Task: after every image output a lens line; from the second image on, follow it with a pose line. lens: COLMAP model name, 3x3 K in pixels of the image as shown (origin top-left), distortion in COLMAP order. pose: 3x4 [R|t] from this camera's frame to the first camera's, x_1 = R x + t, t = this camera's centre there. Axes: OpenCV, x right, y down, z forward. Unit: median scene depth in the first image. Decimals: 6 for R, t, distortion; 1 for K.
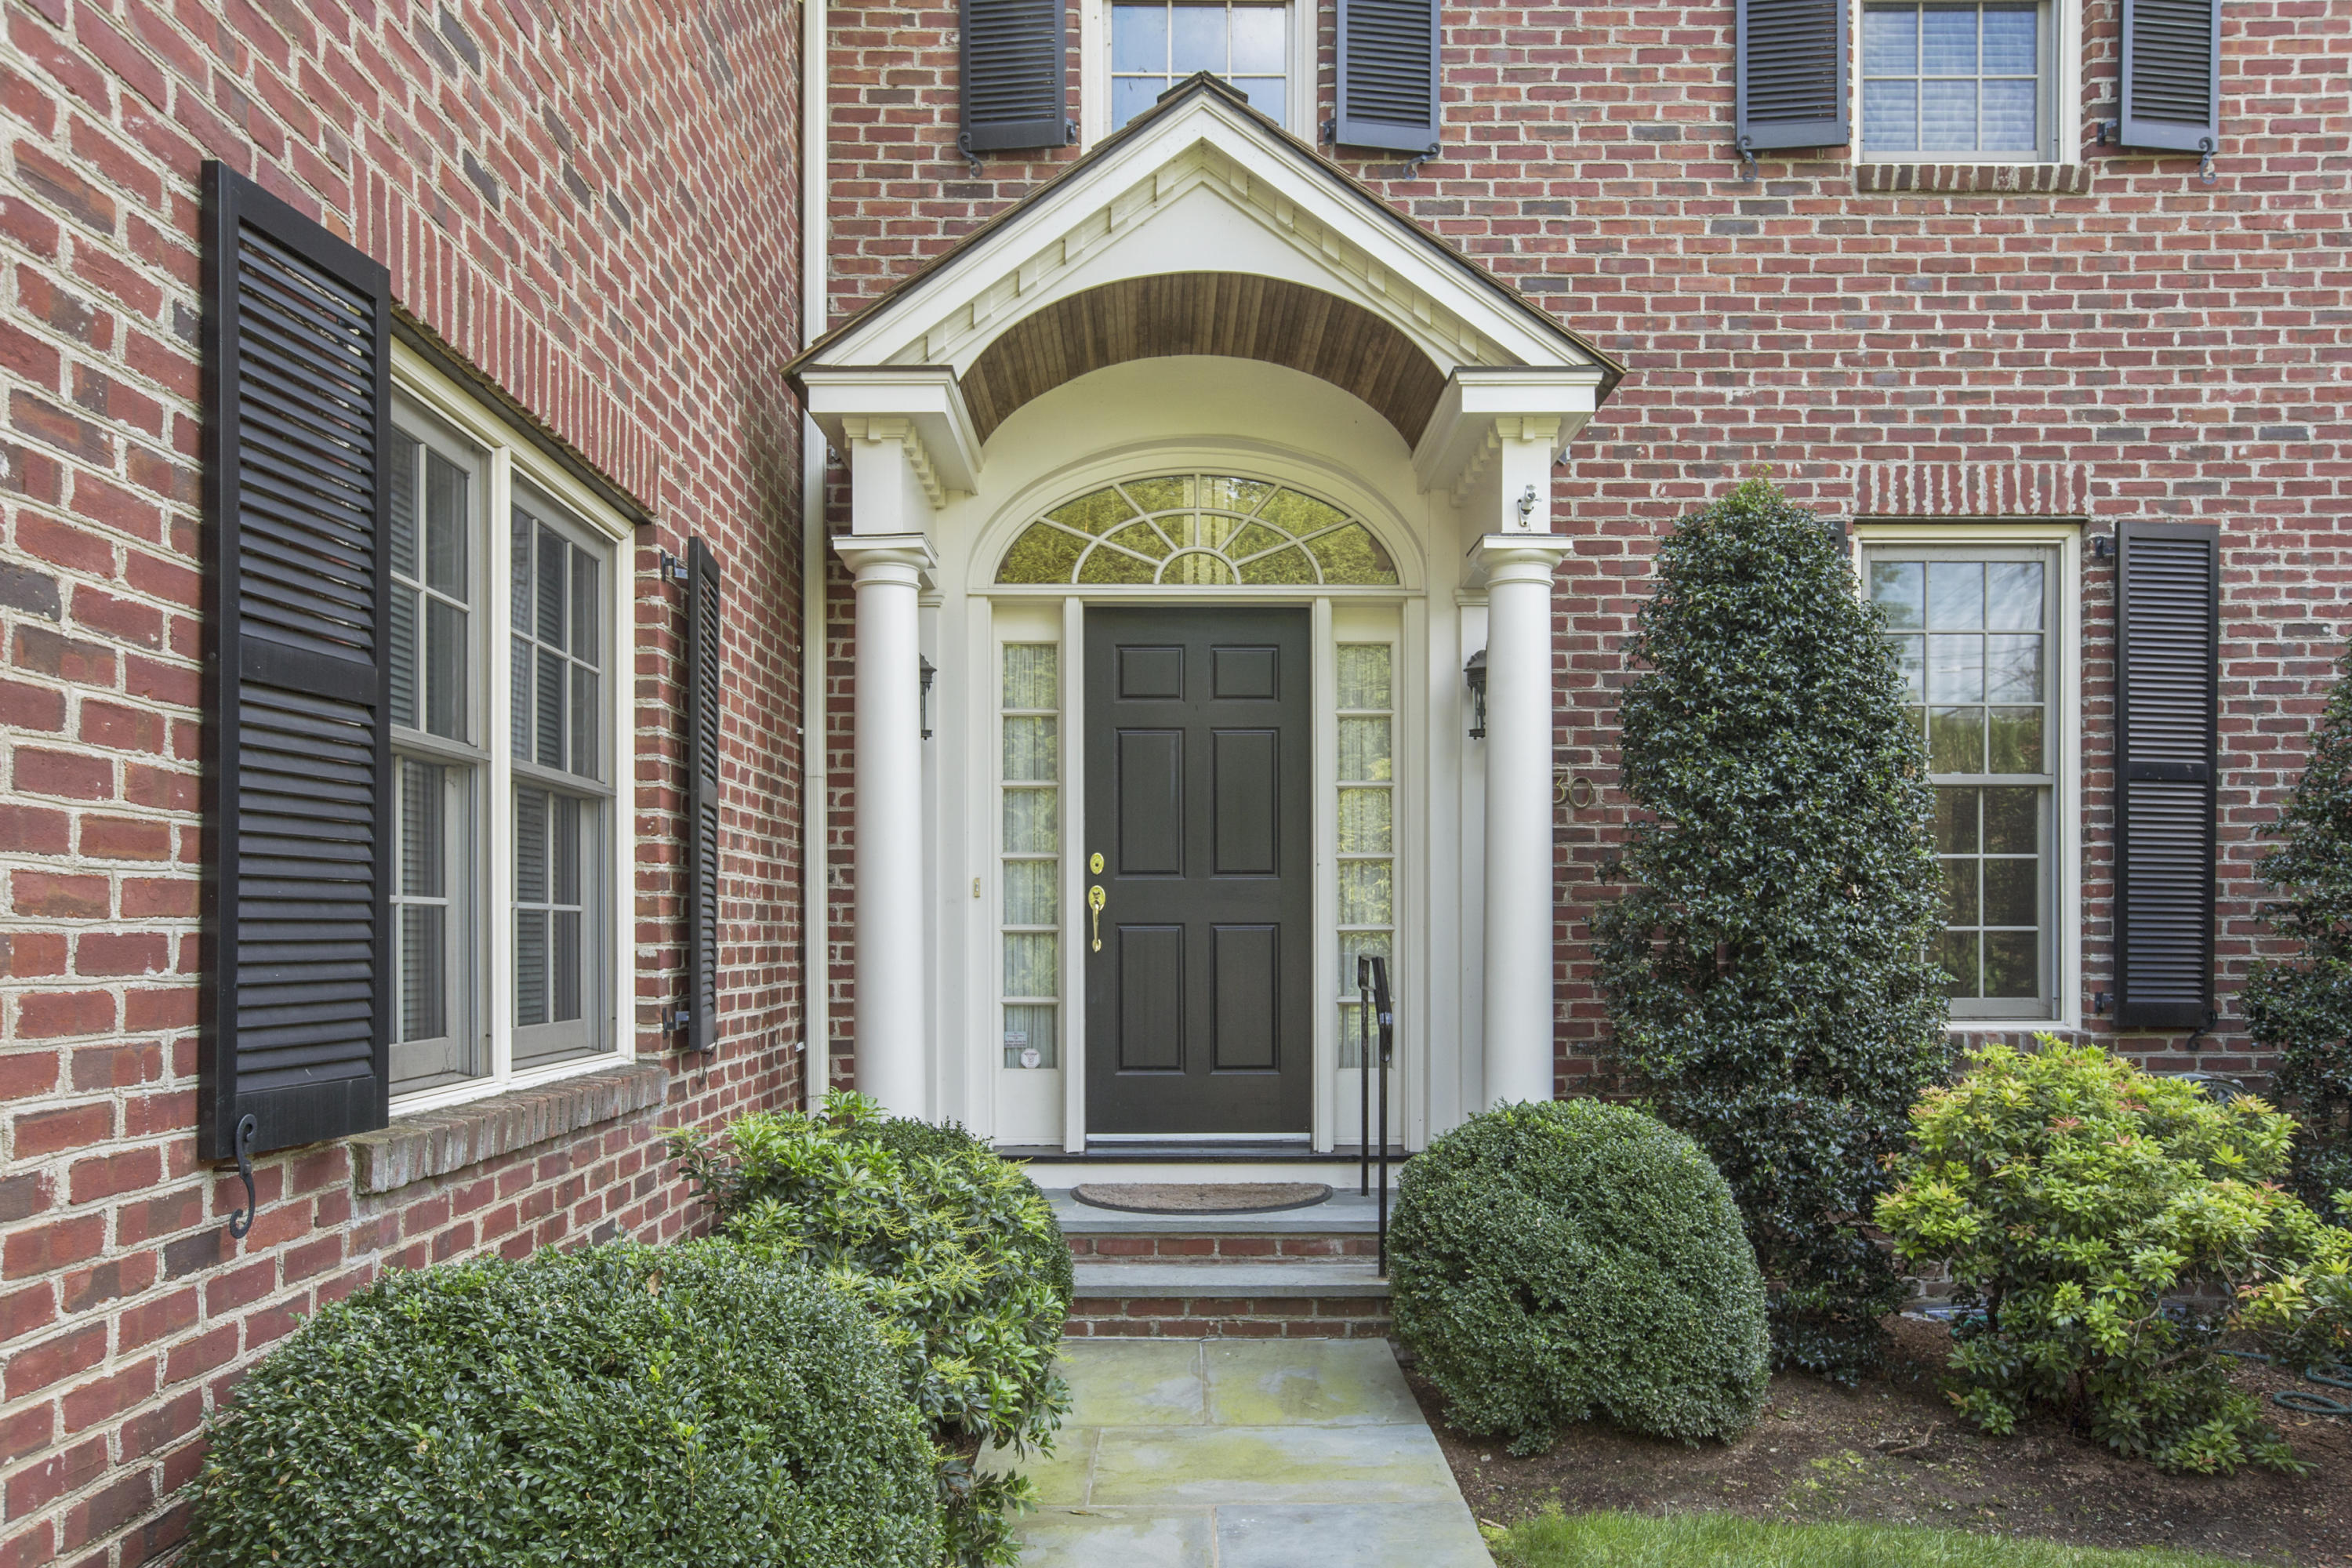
lens RADIAL K [[1805.5, 0, 1176.0], [0, 1805.5, 784.0], [0, 0, 1]] dist [-0.002065, 0.079282]
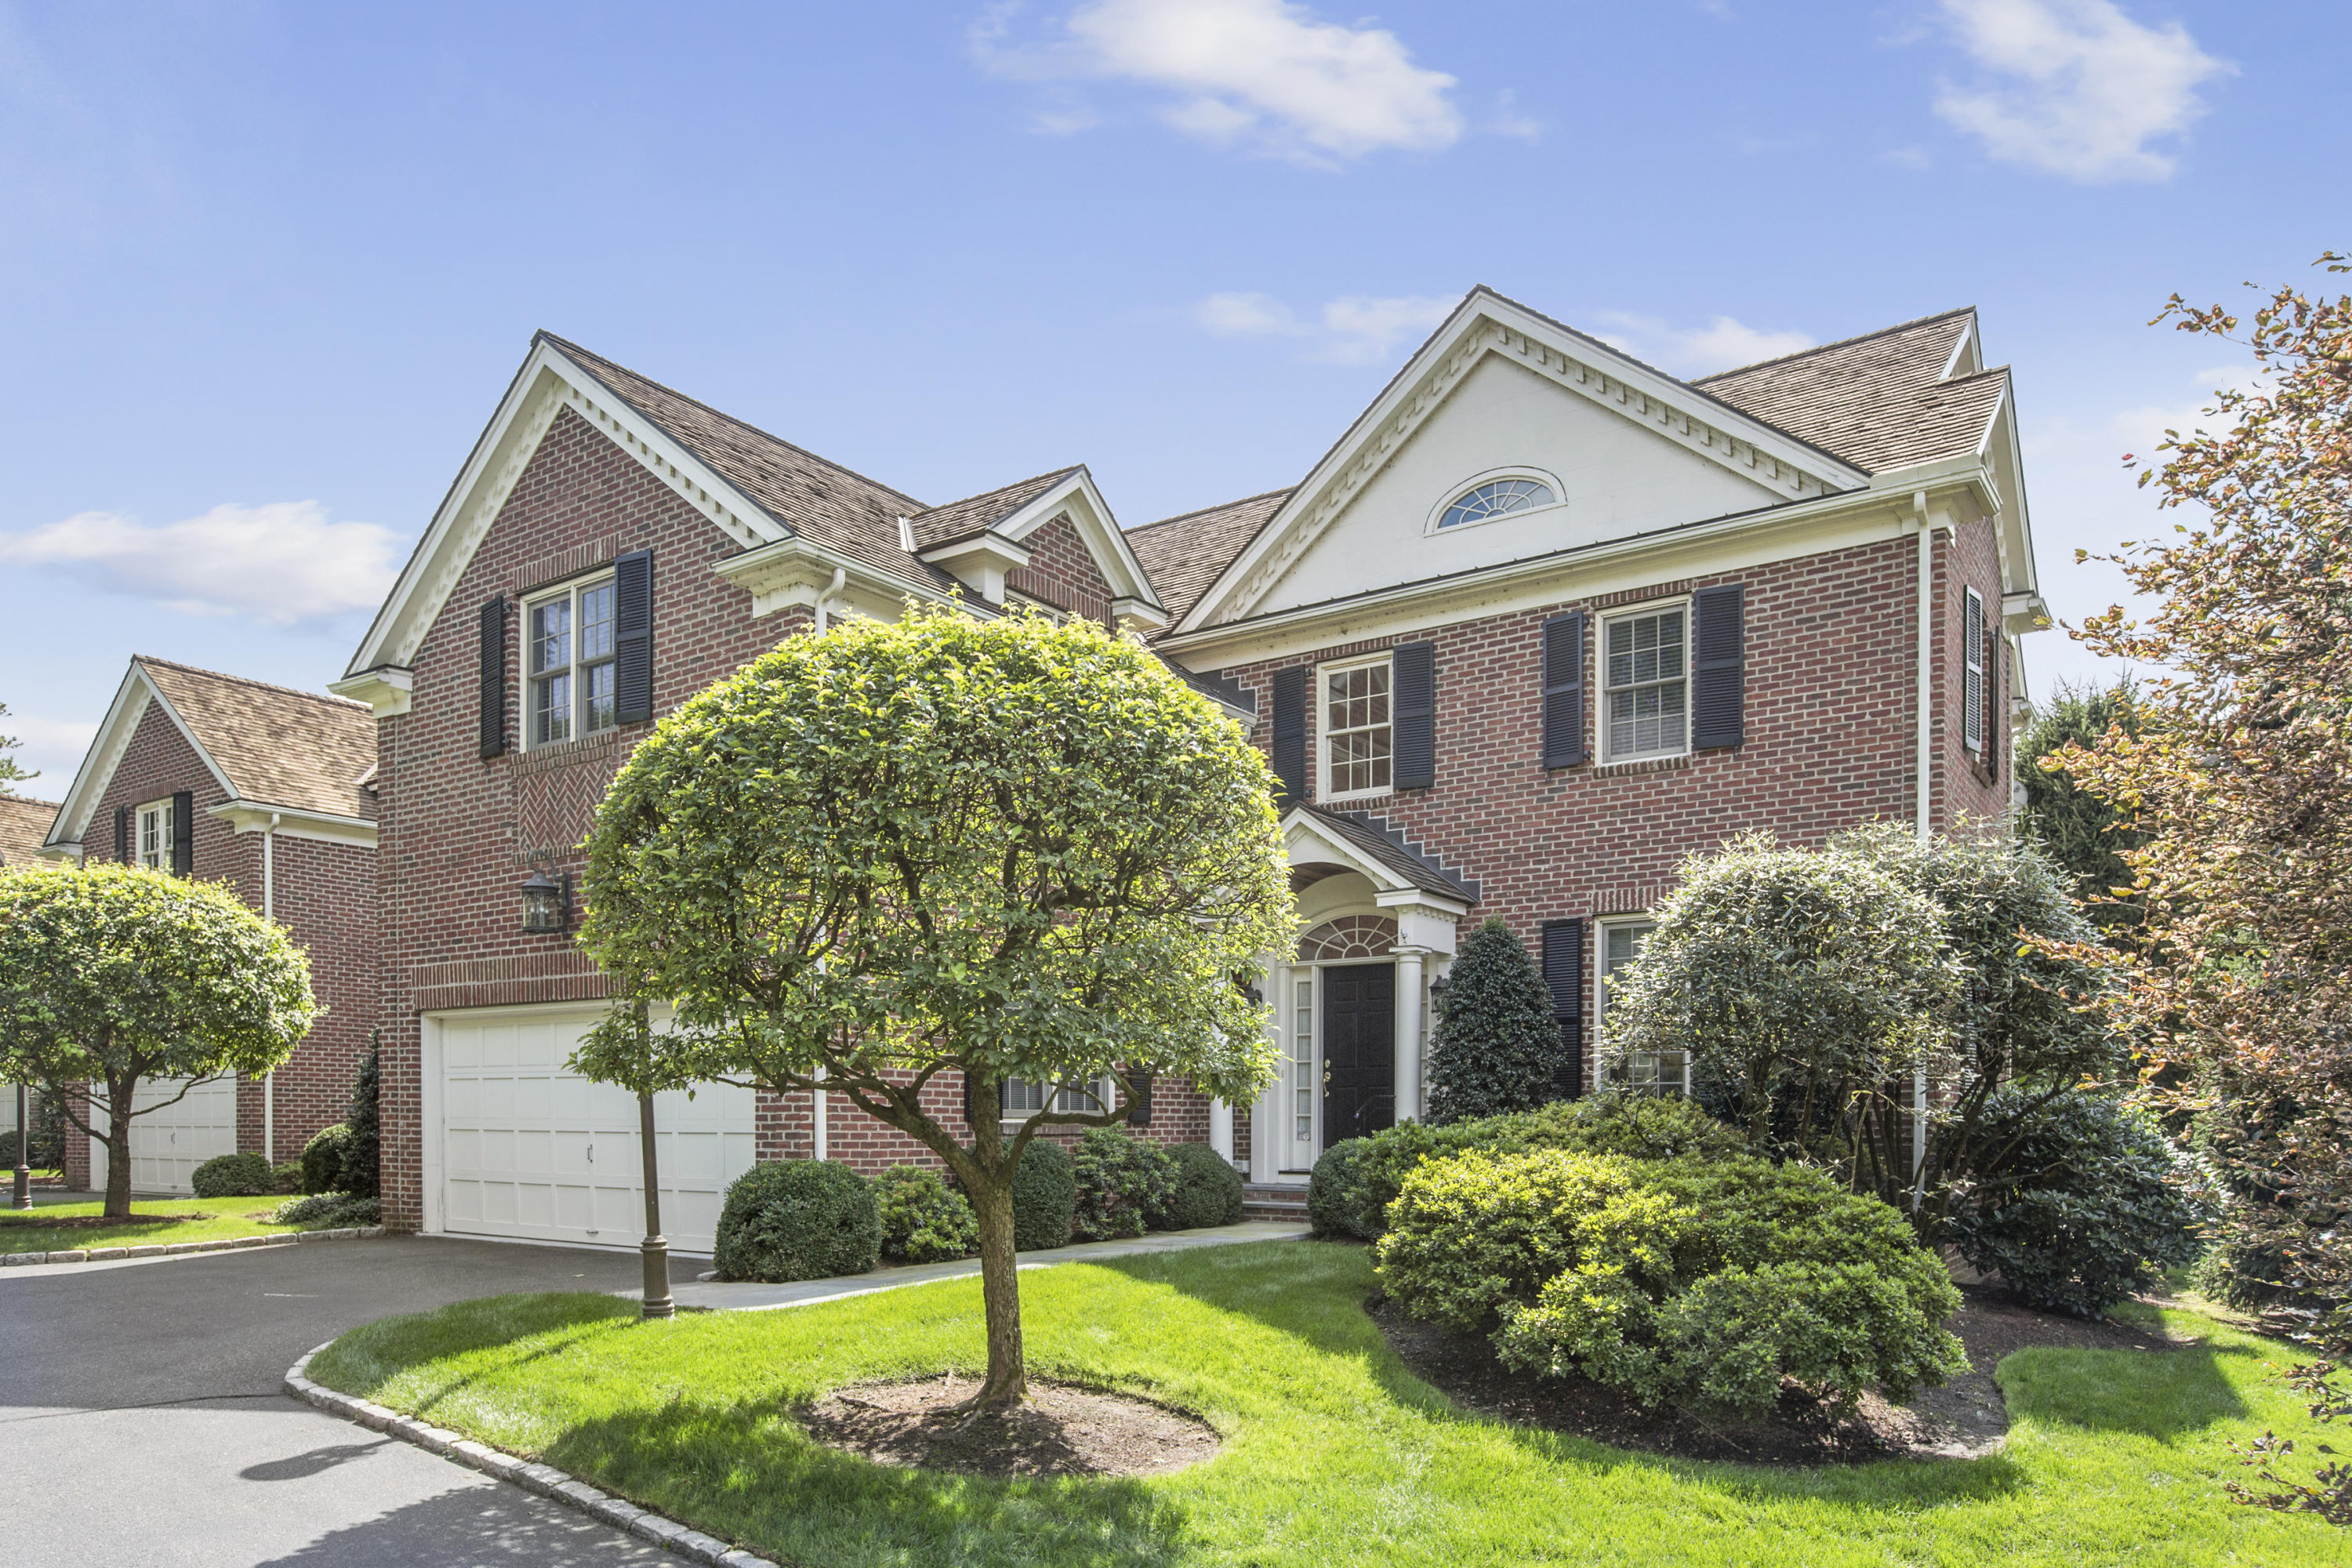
lens RADIAL K [[1532.1, 0, 1176.0], [0, 1532.1, 784.0], [0, 0, 1]] dist [-0.001183, -0.000078]
pose [[0.822050, -0.124709, -0.555591, 1.069649], [0.048709, 0.987547, -0.149597, -0.036985], [0.567328, 0.095914, 0.817887, -1.024929]]
